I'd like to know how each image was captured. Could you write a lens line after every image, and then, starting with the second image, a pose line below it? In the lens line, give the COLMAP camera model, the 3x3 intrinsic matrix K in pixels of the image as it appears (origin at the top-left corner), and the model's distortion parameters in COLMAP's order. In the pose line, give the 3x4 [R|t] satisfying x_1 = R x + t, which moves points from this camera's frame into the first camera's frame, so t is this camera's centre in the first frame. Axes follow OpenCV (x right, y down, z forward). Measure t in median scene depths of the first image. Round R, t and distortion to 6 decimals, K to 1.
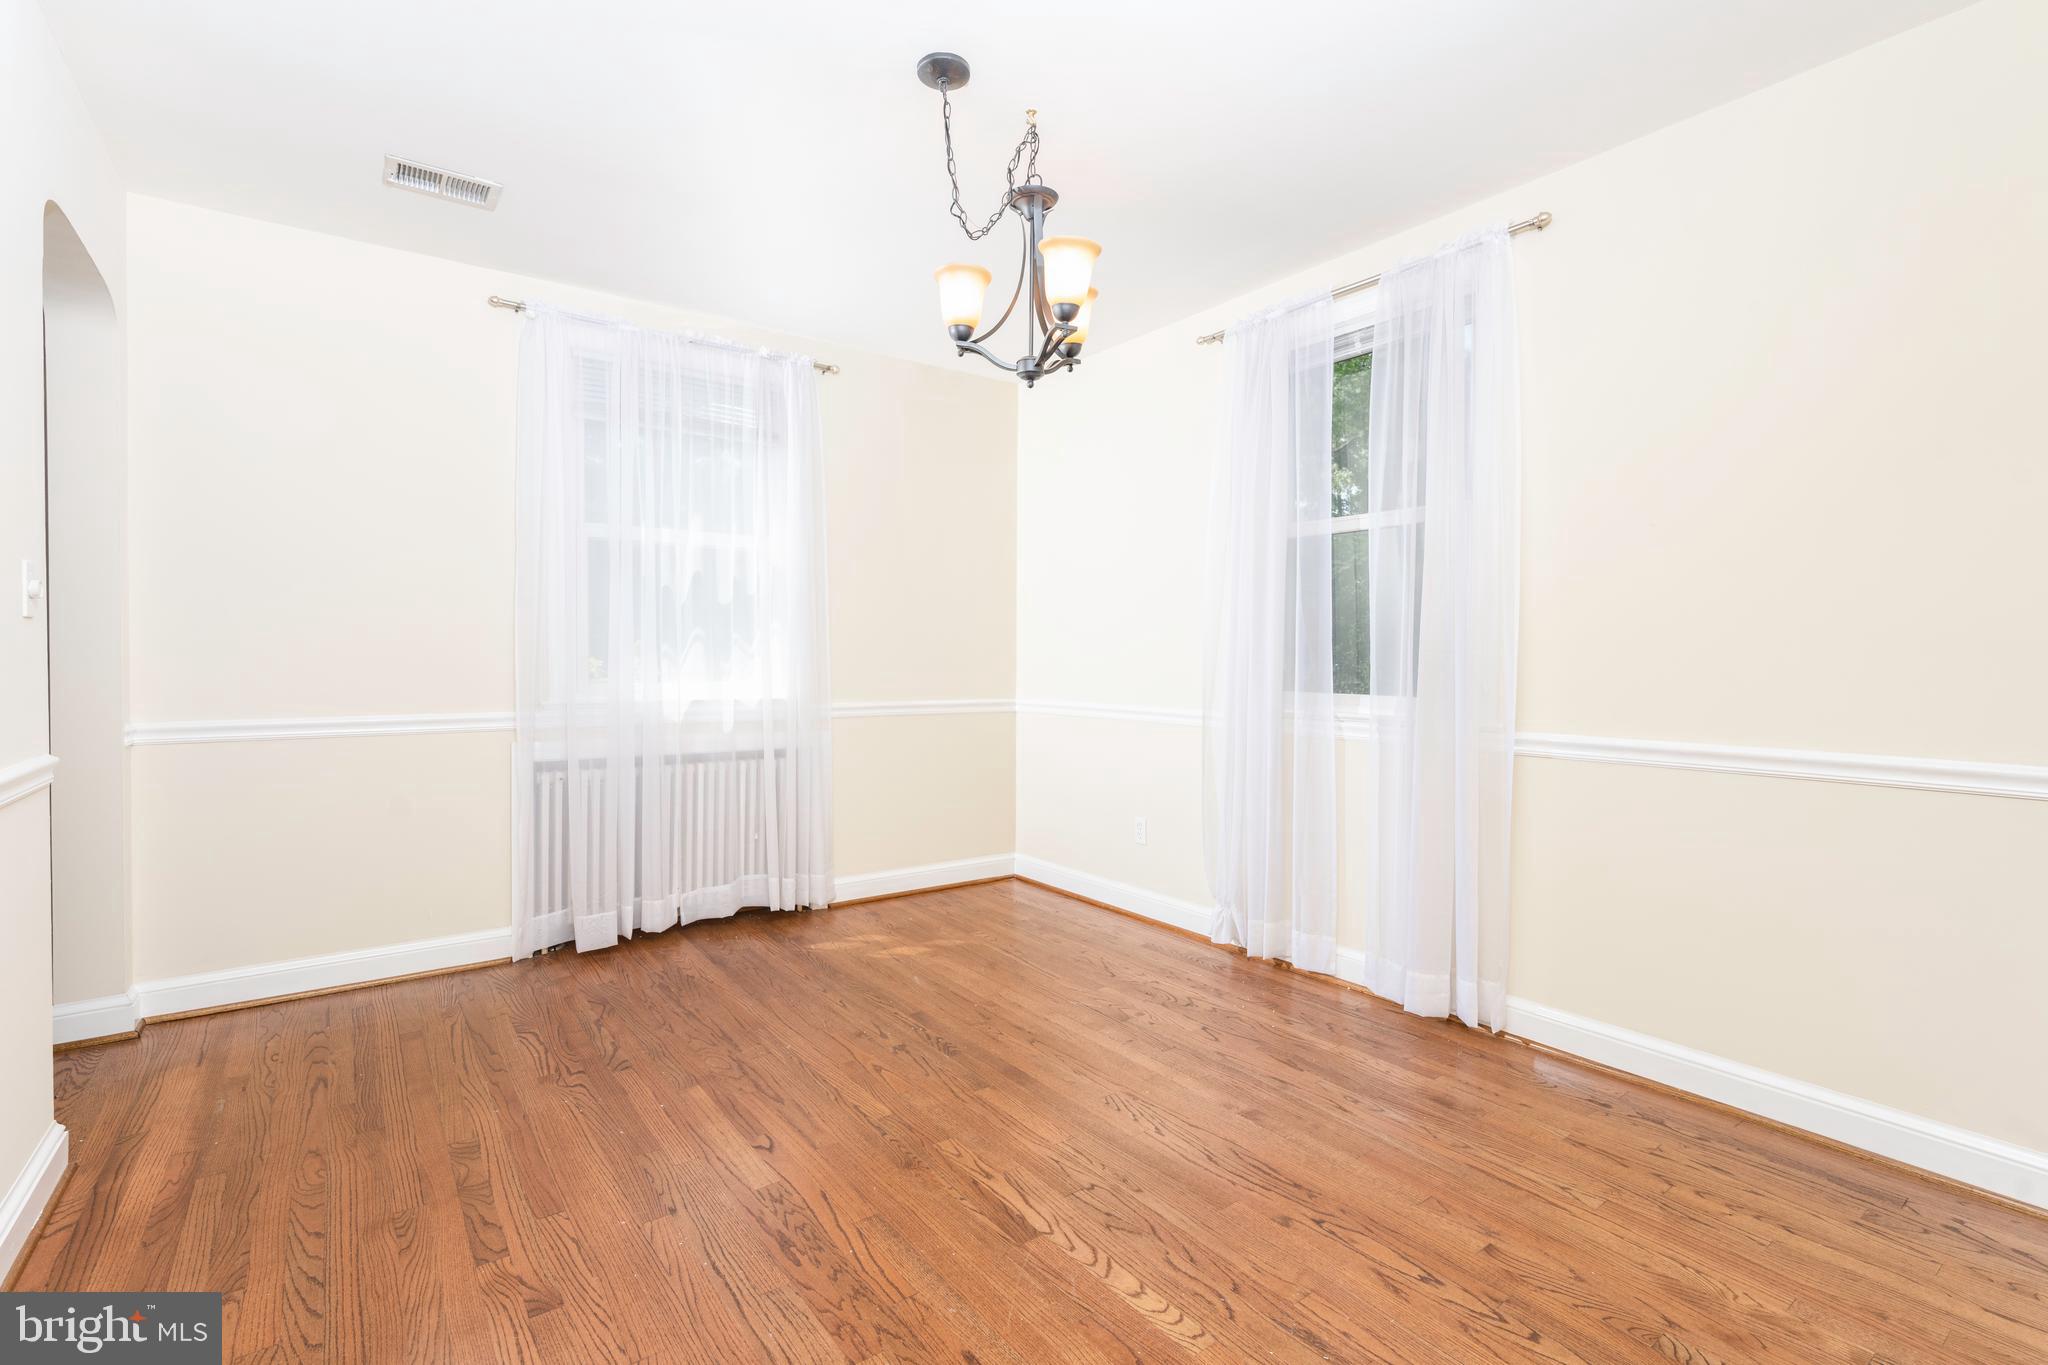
lens RADIAL K [[943.5, 0, 1025.1], [0, 943.5, 676.1], [0, 0, 1]] dist [-0.002575, -0.000117]
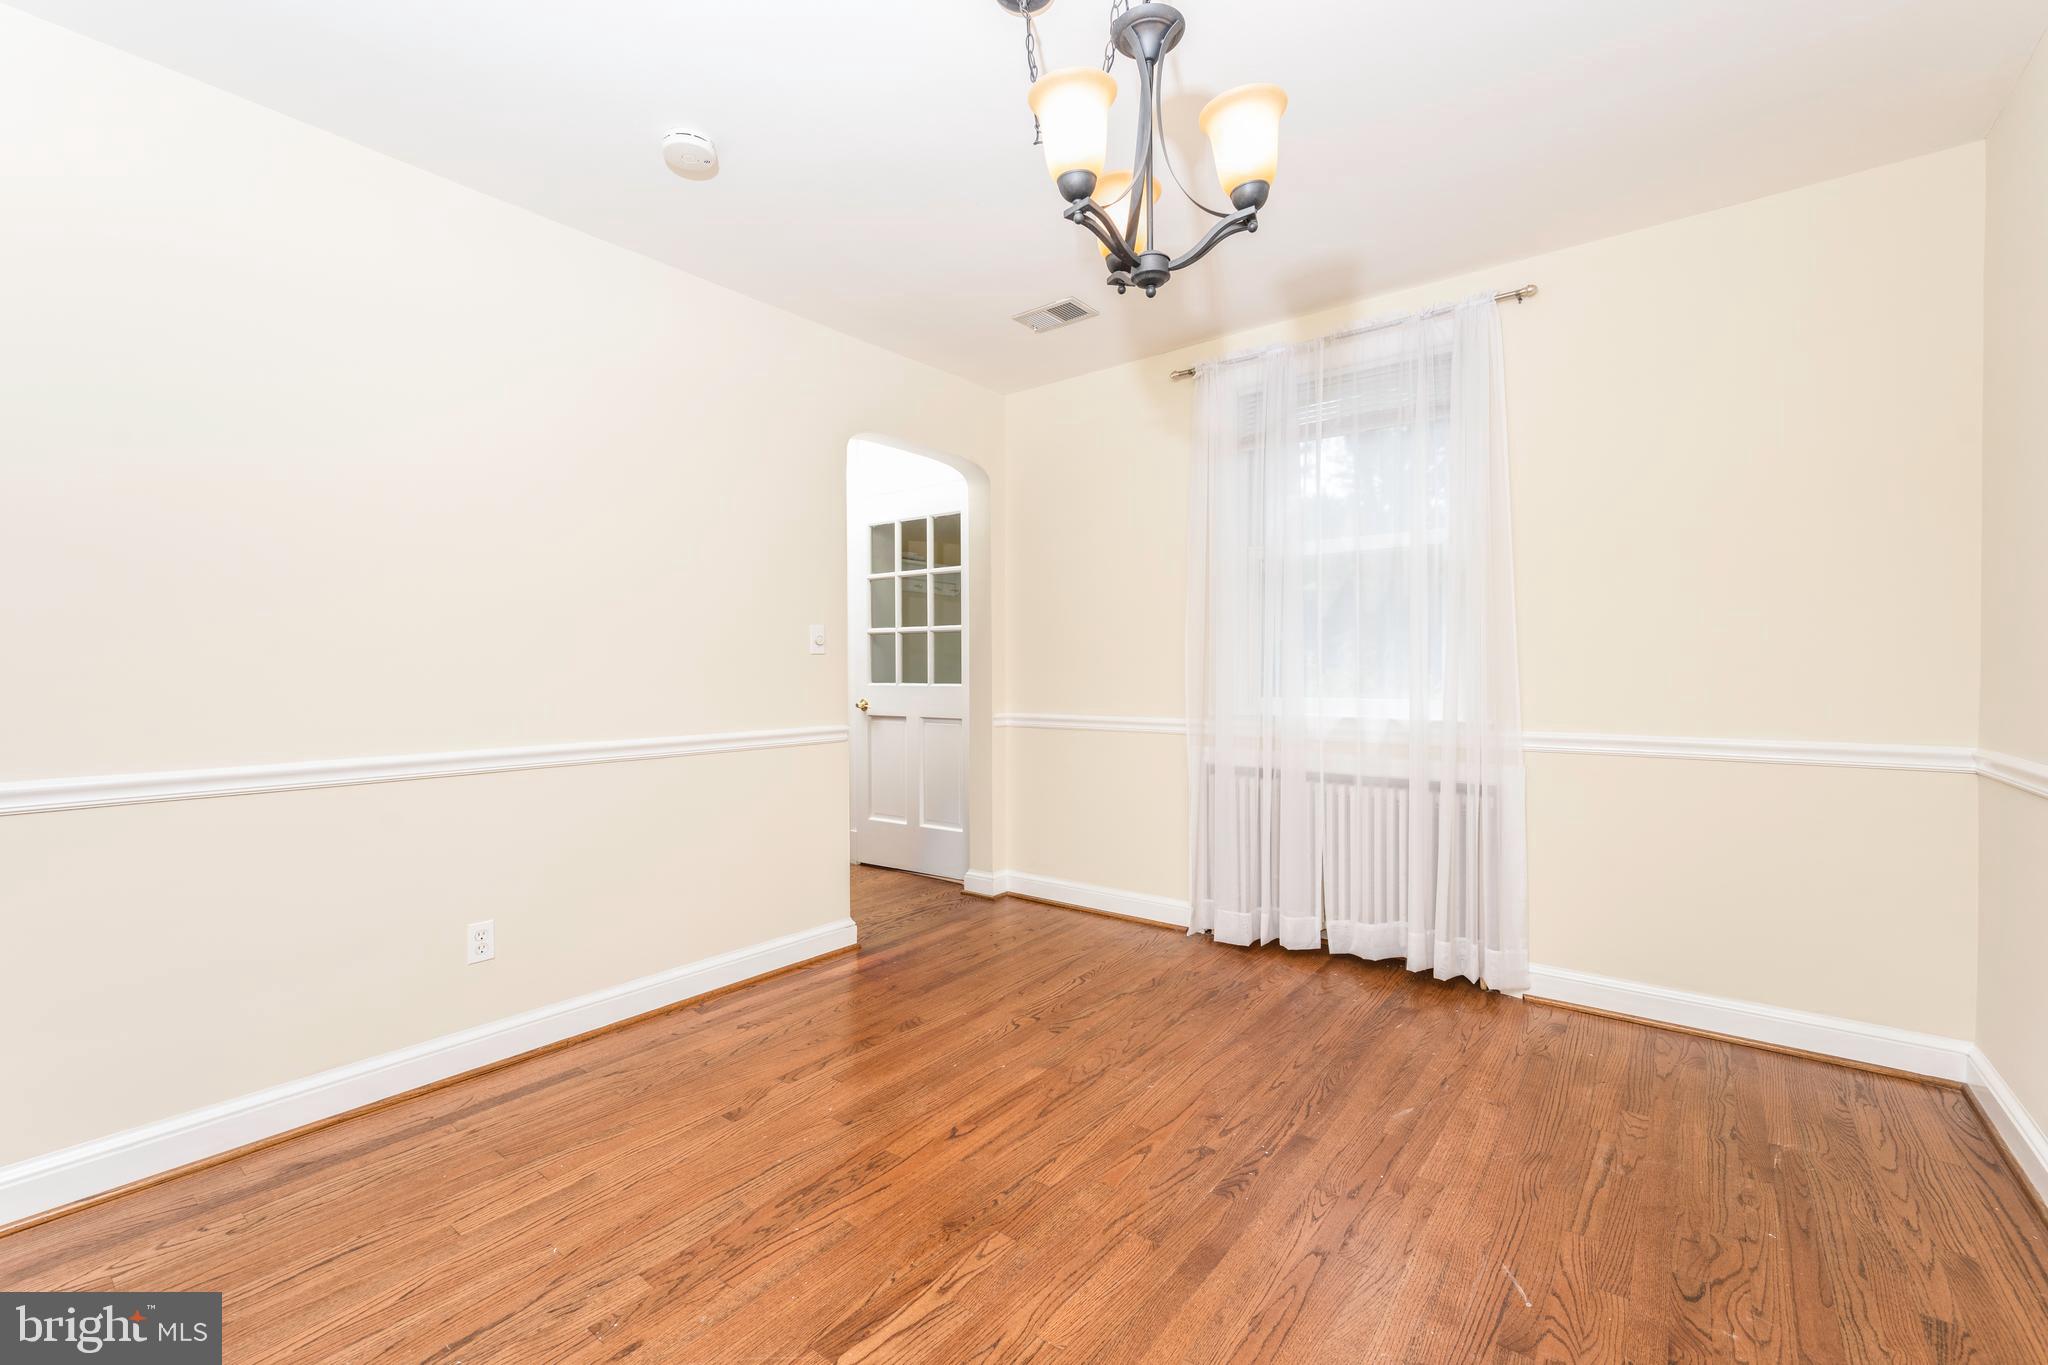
lens RADIAL K [[850.4, 0, 1019.8], [0, 850.4, 668.2], [0, 0, 1]] dist [-0.001777, 0.000197]
pose [[0.262552, -0.008106, -0.964884, 0.533220], [-0.014093, 0.999826, -0.012234, -0.012930], [0.964815, 0.016811, 0.262392, 0.637357]]
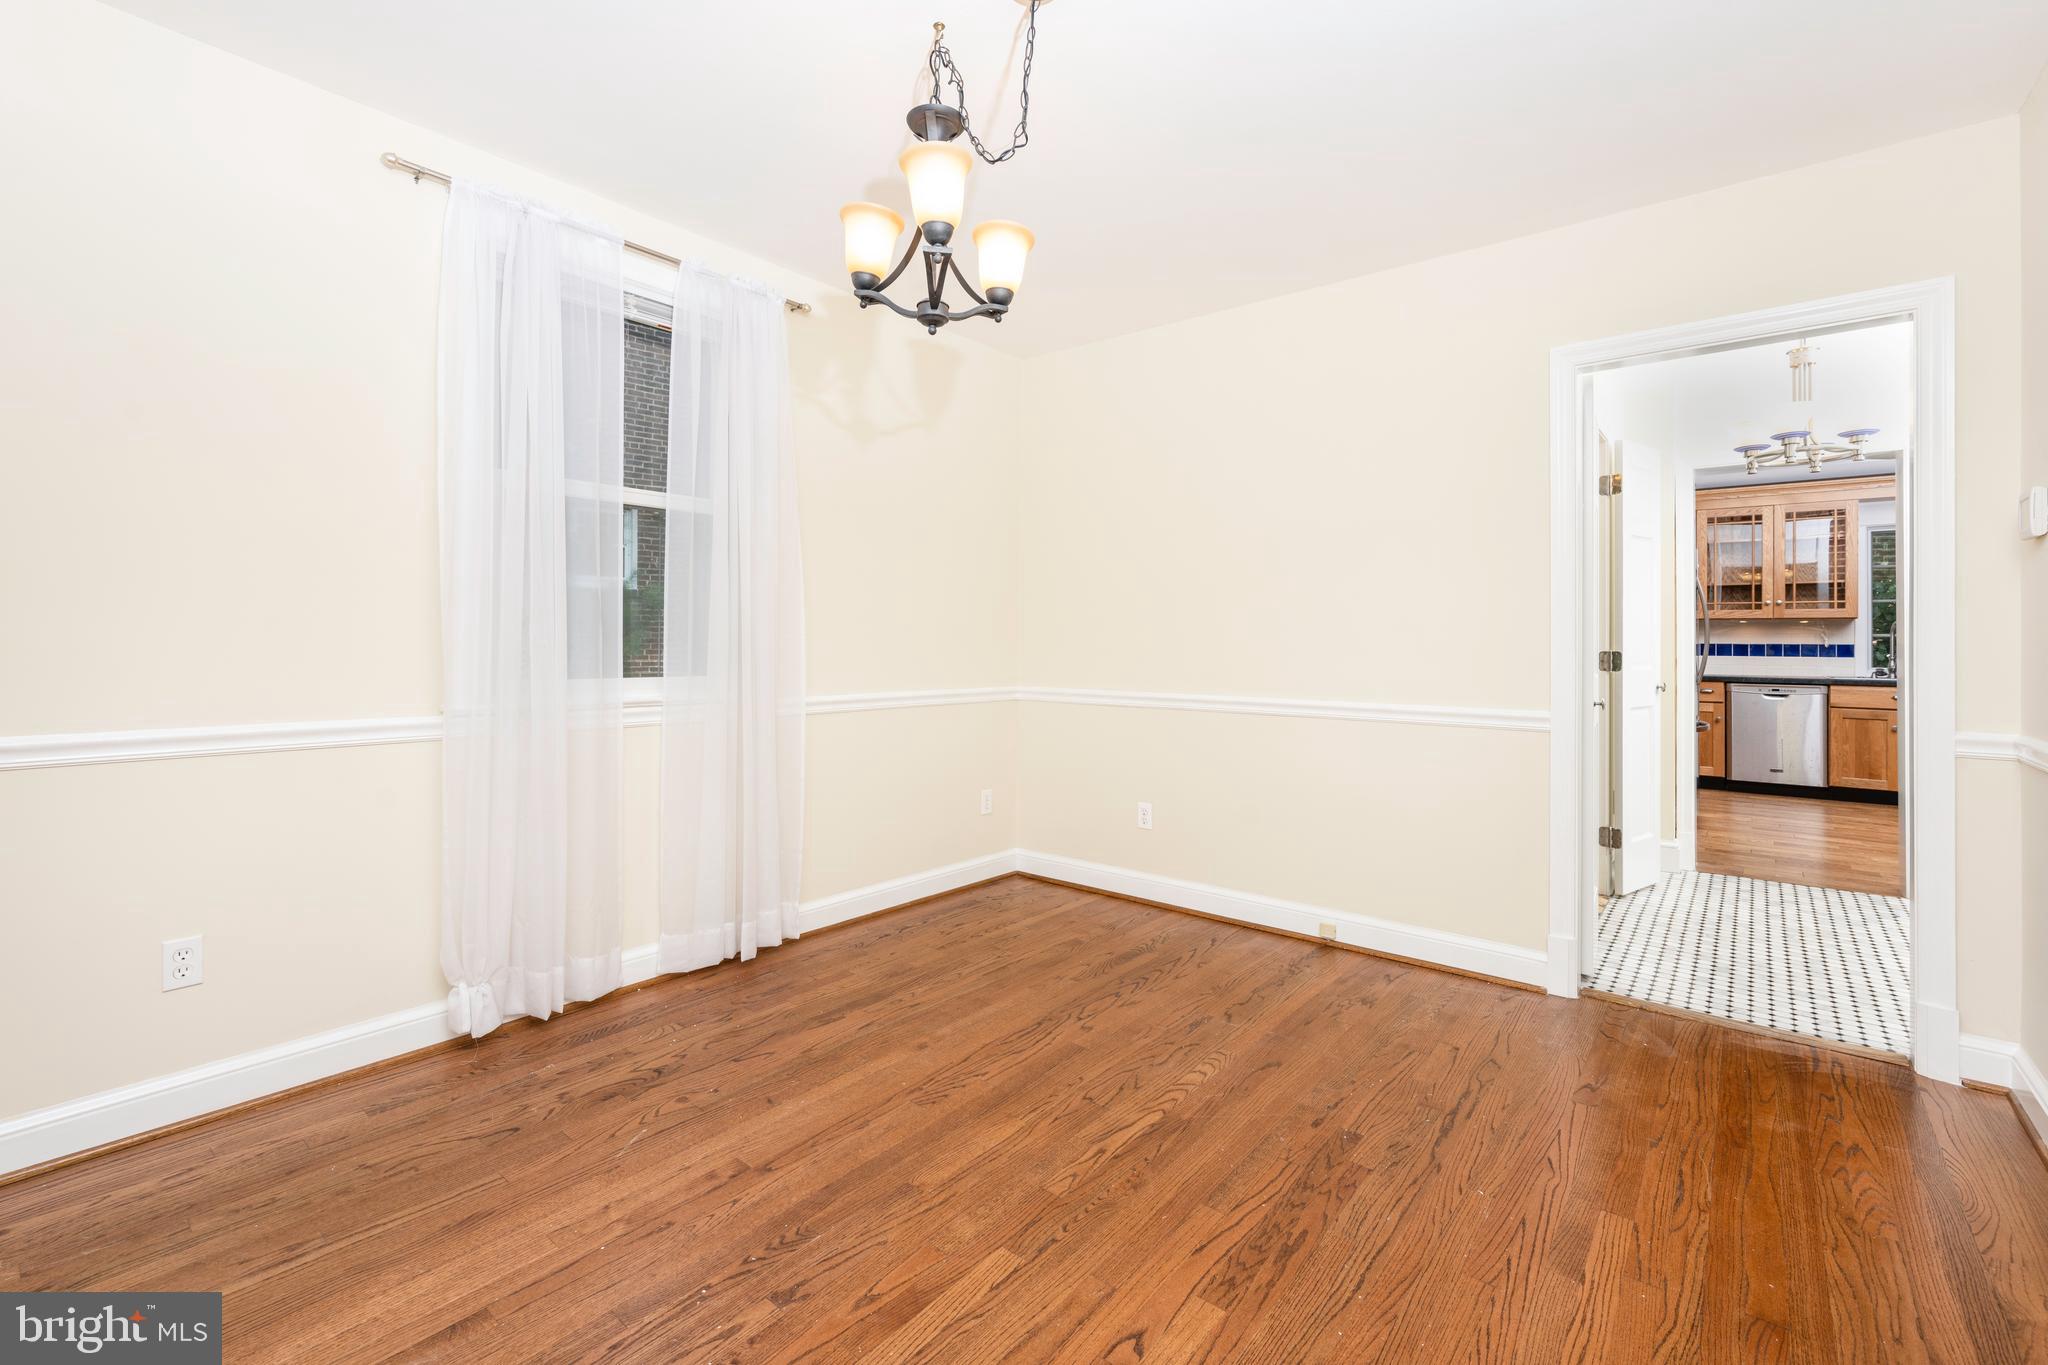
lens RADIAL K [[883.6, 0, 1024.2], [0, 883.6, 640.2], [0, 0, 1]] dist [-0.000086, 0.000251]
pose [[-0.245006, -0.004955, 0.969509, -0.702538], [0.012091, 0.999894, 0.008166, -0.024356], [-0.969446, 0.013723, -0.244920, 0.973085]]
